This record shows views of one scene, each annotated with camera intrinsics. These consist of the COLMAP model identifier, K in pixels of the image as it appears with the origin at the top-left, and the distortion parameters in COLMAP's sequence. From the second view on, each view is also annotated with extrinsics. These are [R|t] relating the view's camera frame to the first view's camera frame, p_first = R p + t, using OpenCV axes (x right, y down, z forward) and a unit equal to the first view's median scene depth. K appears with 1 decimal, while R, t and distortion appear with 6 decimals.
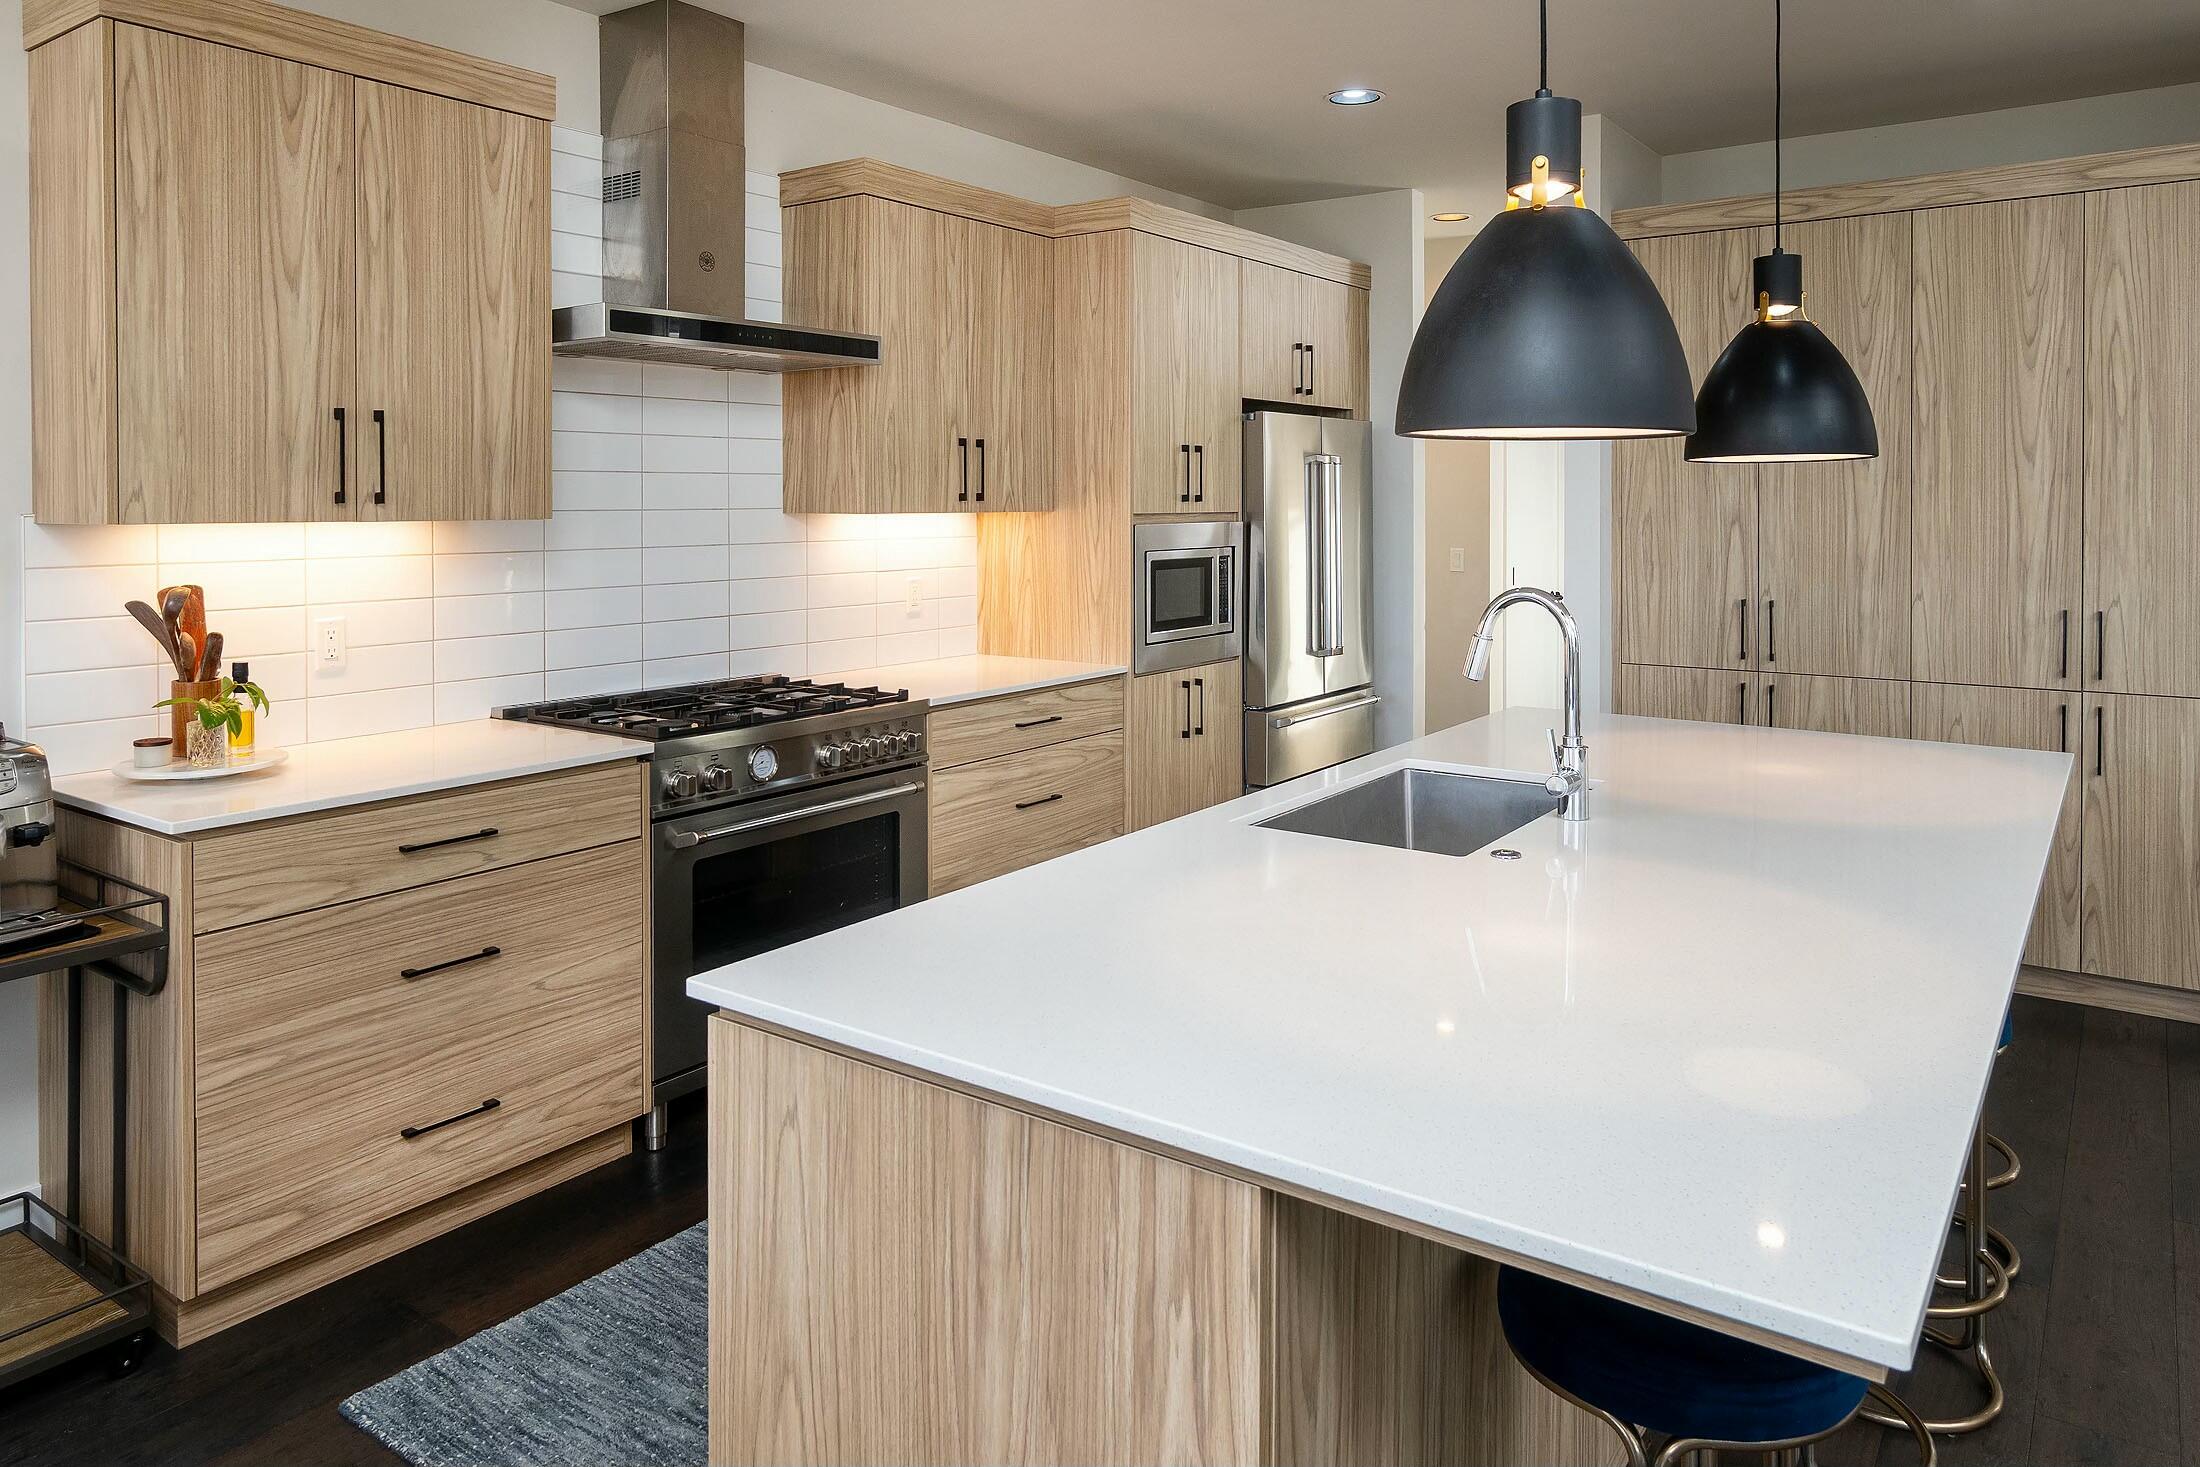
lens RADIAL K [[1458.0, 0, 1088.9], [0, 1458.0, 736.0], [0, 0, 1]] dist [-0.007609, -0.003752]
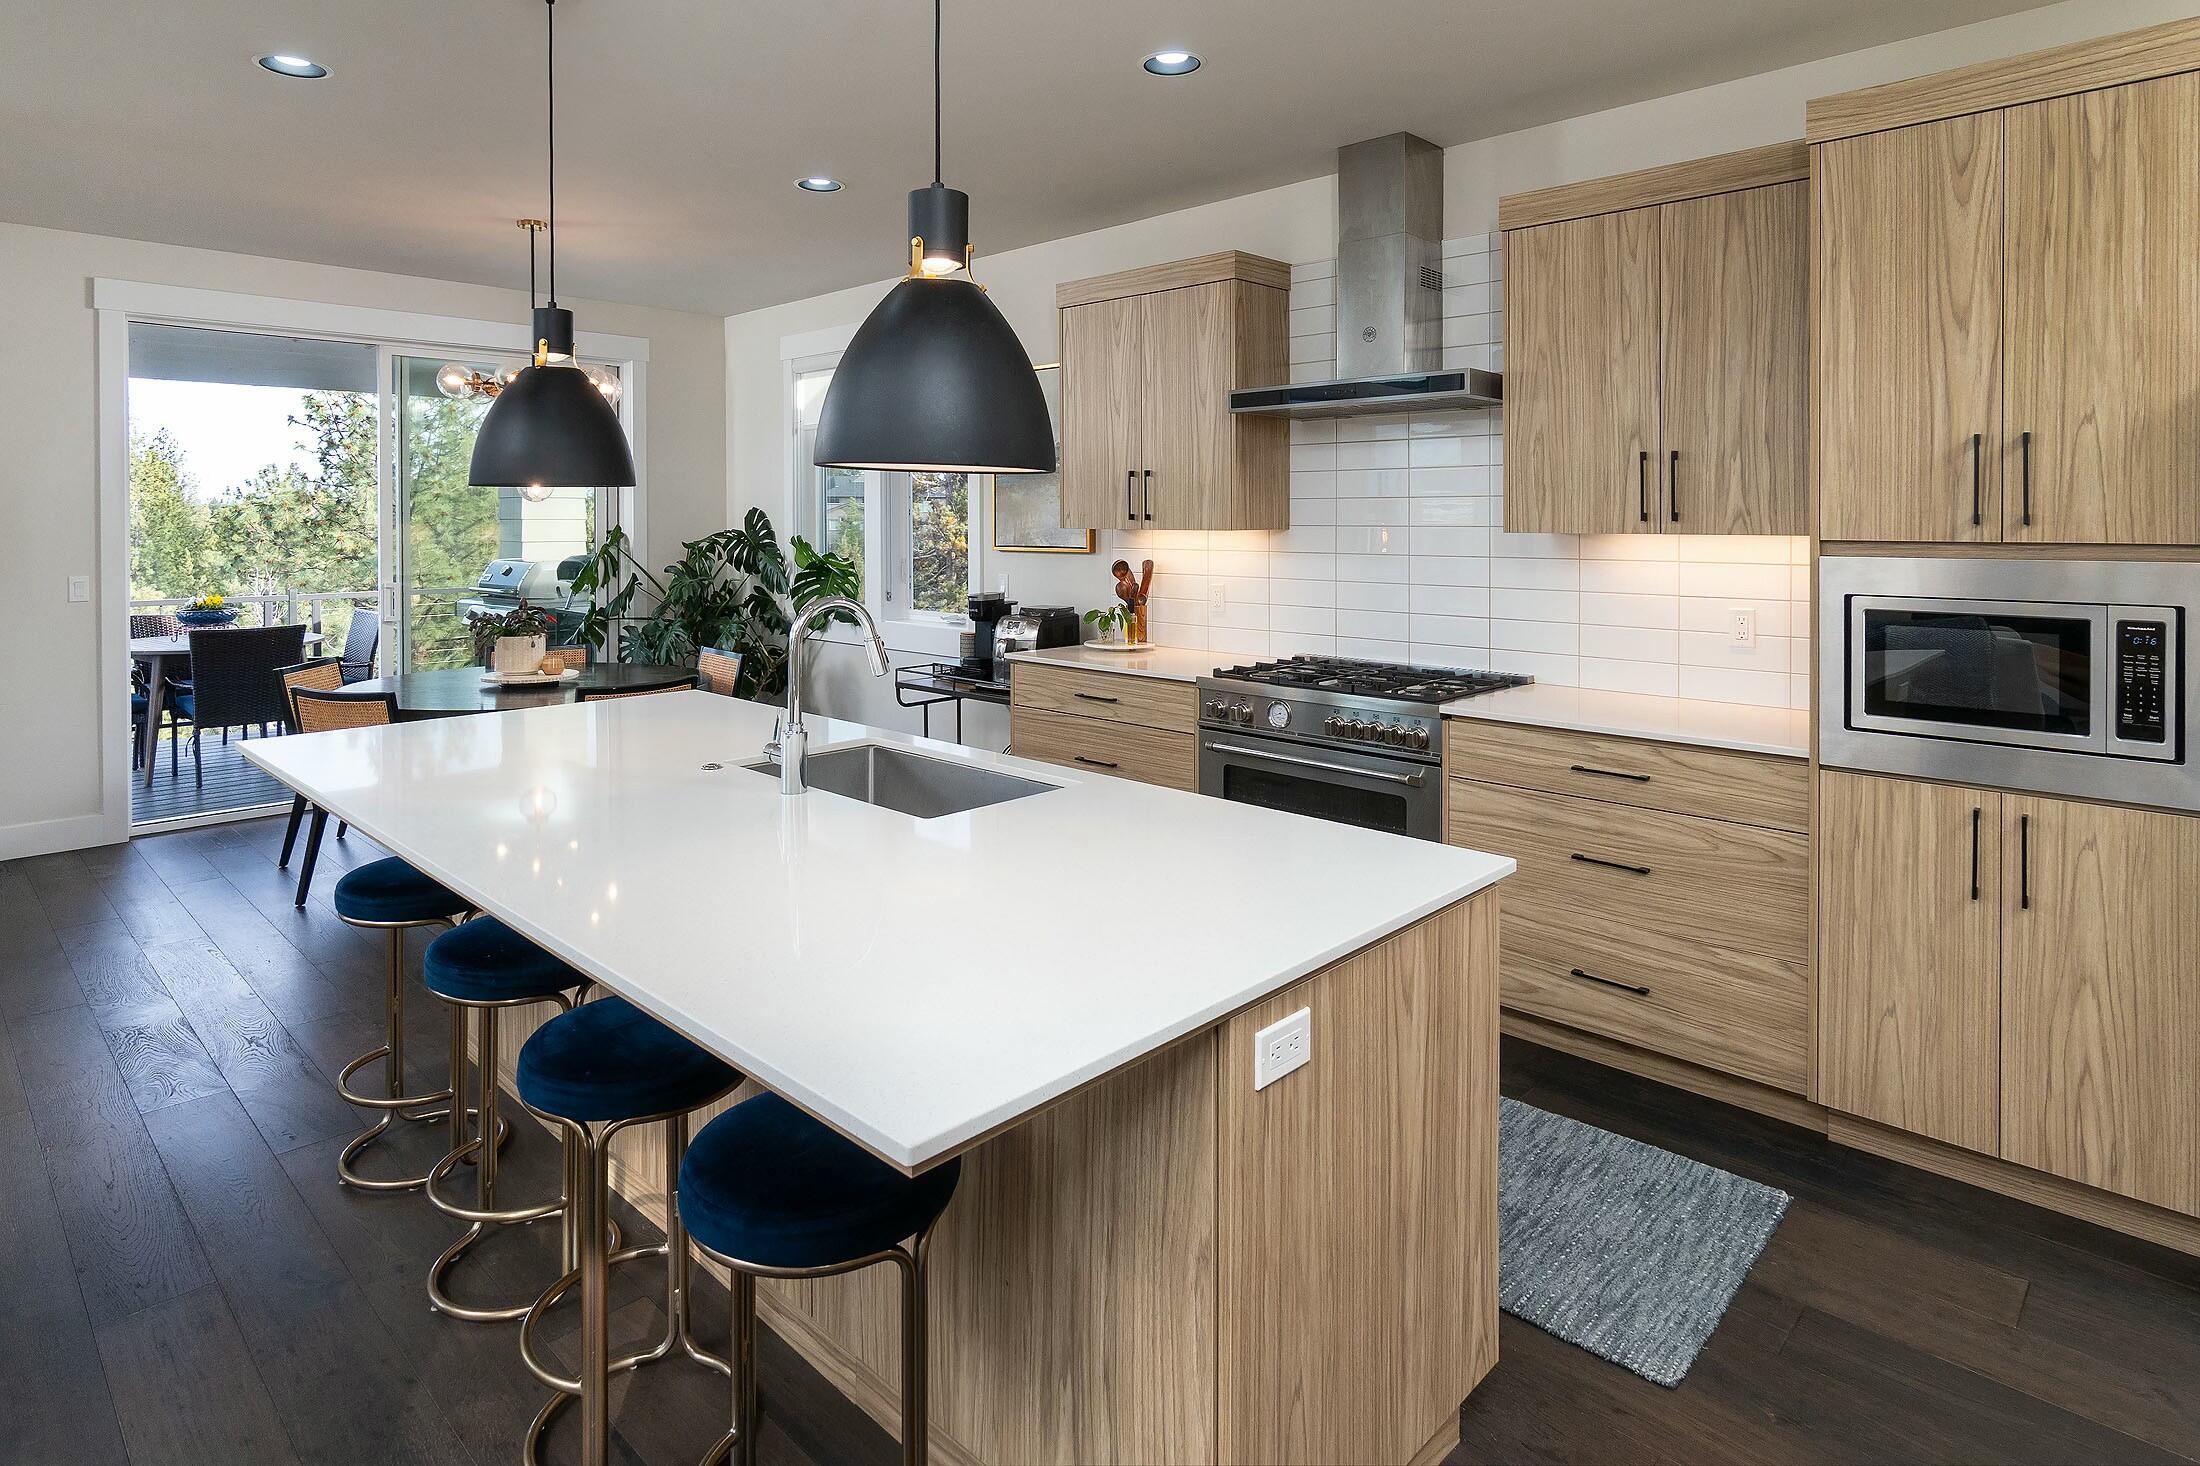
lens RADIAL K [[1168.0, 0, 1089.8], [0, 1168.0, 730.4], [0, 0, 1]] dist [-0.001836, 0.000301]
pose [[-0.144673, 0.176322, -0.973643, 0.677350], [-0.161526, 0.966587, 0.199046, -0.121288], [0.976207, 0.186065, -0.111358, 0.749243]]
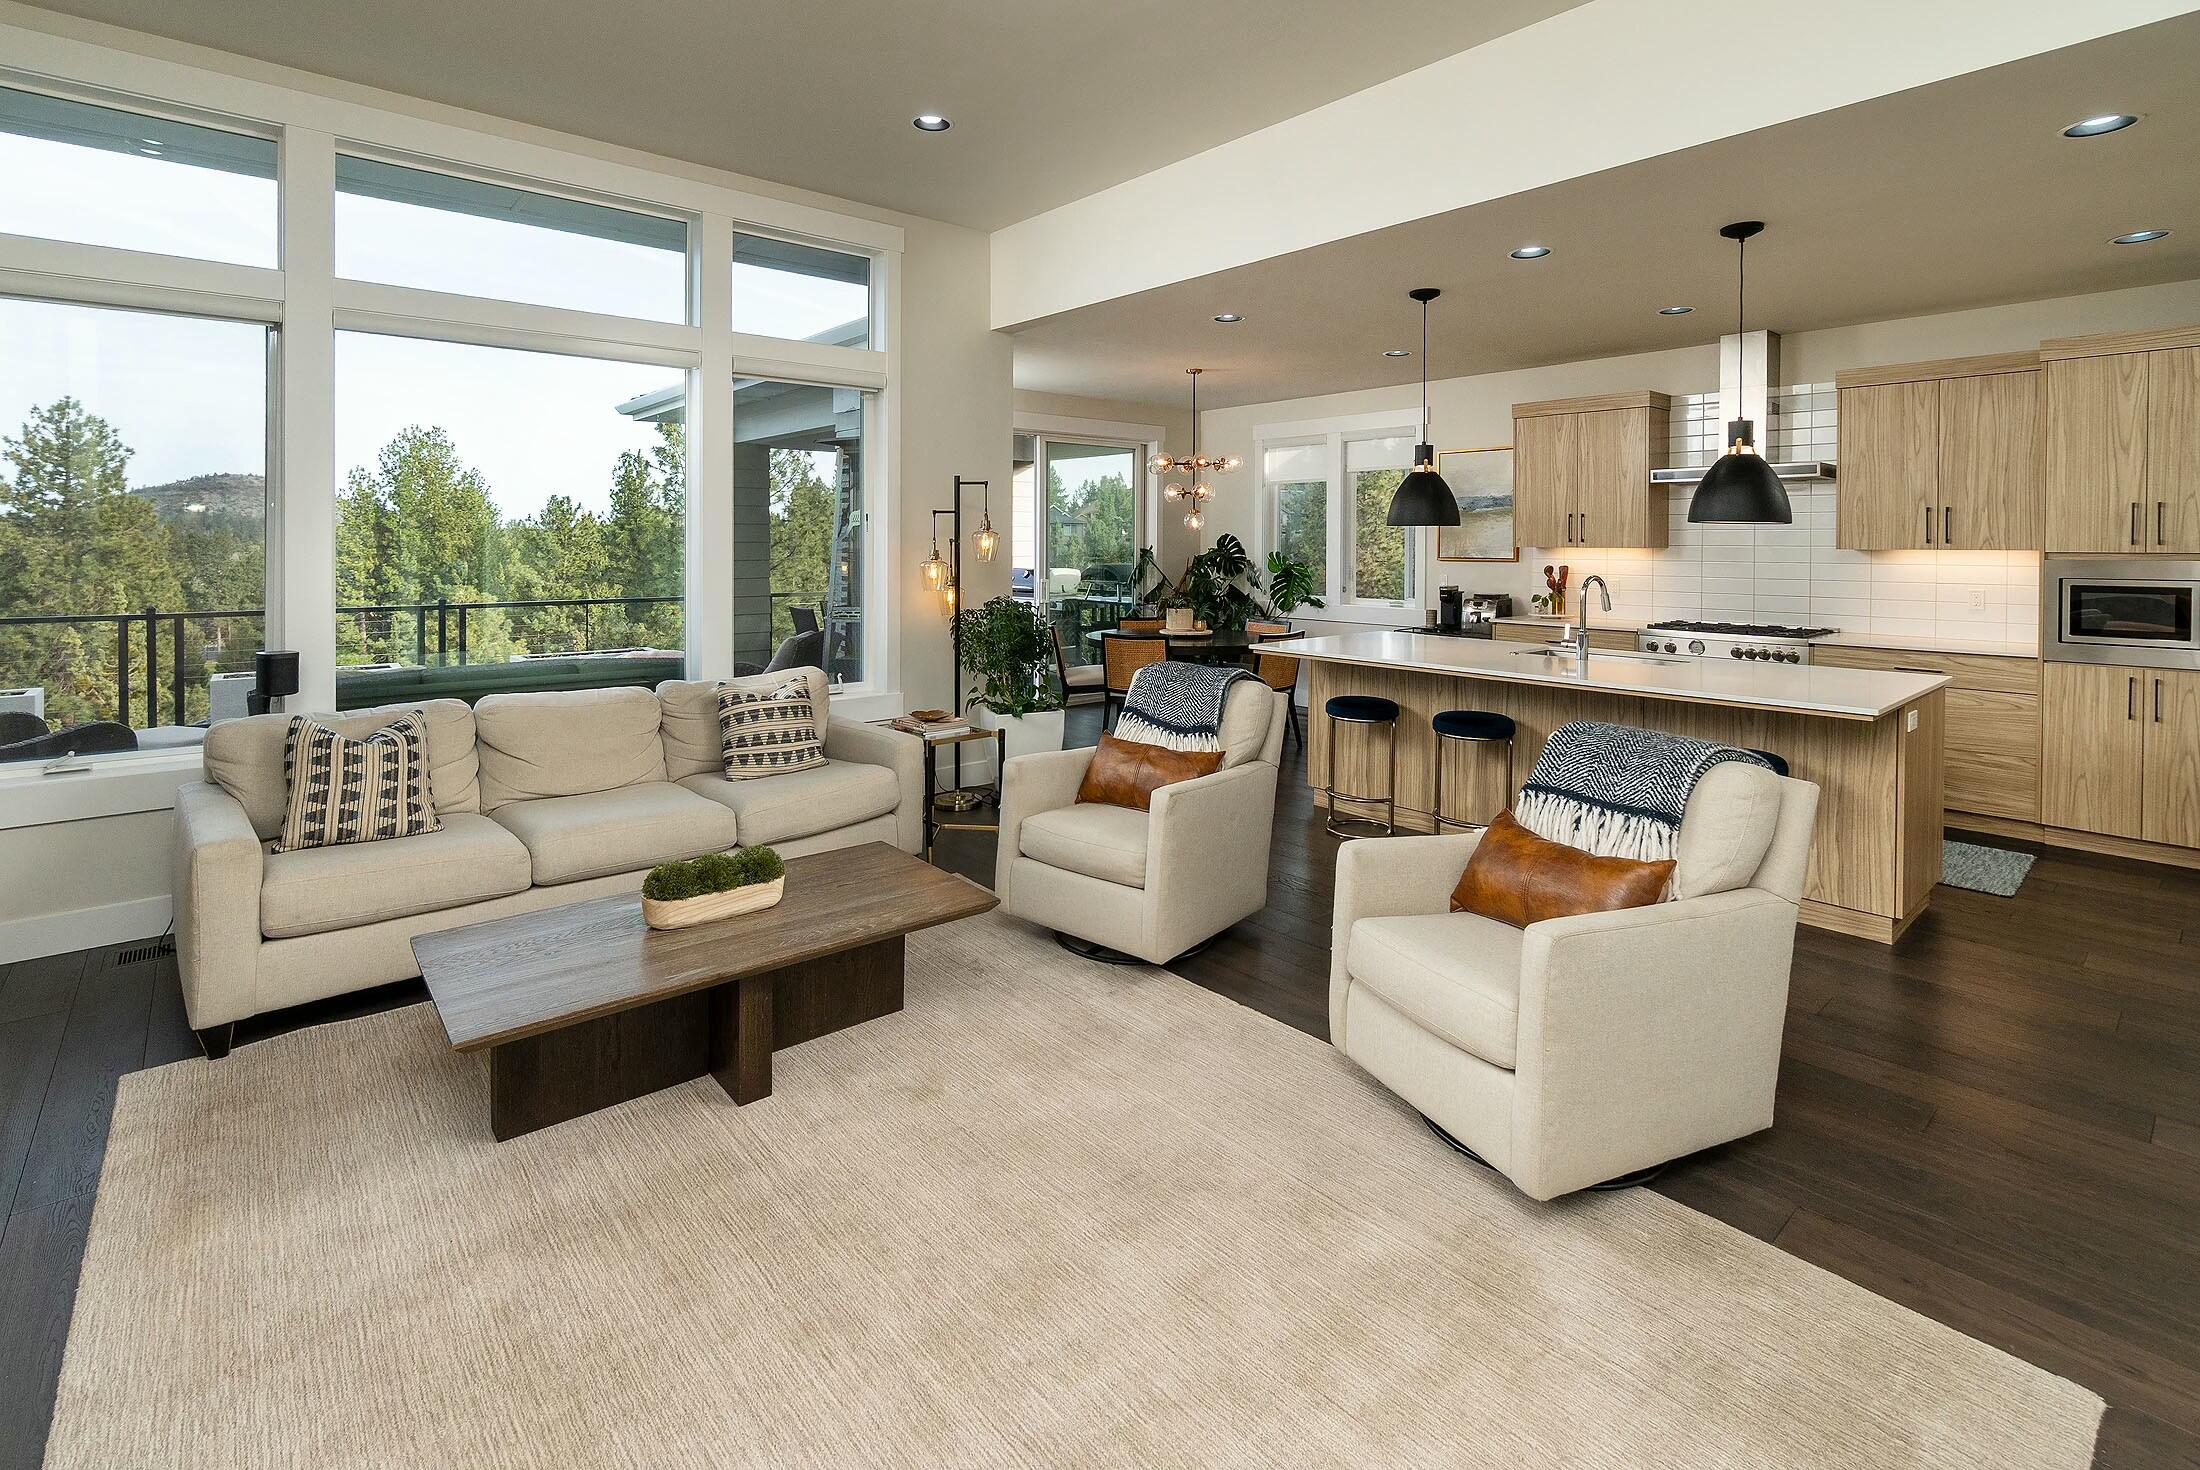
lens RADIAL K [[1008.5, 0, 1094.3], [0, 1008.5, 716.9], [0, 0, 1]] dist [-0.000051, 0.000211]
pose [[-0.223853, 0.167840, -0.960062, 1.320590], [-0.159526, 0.965466, 0.205980, -0.045967], [0.961479, 0.199264, -0.189348, 0.287164]]
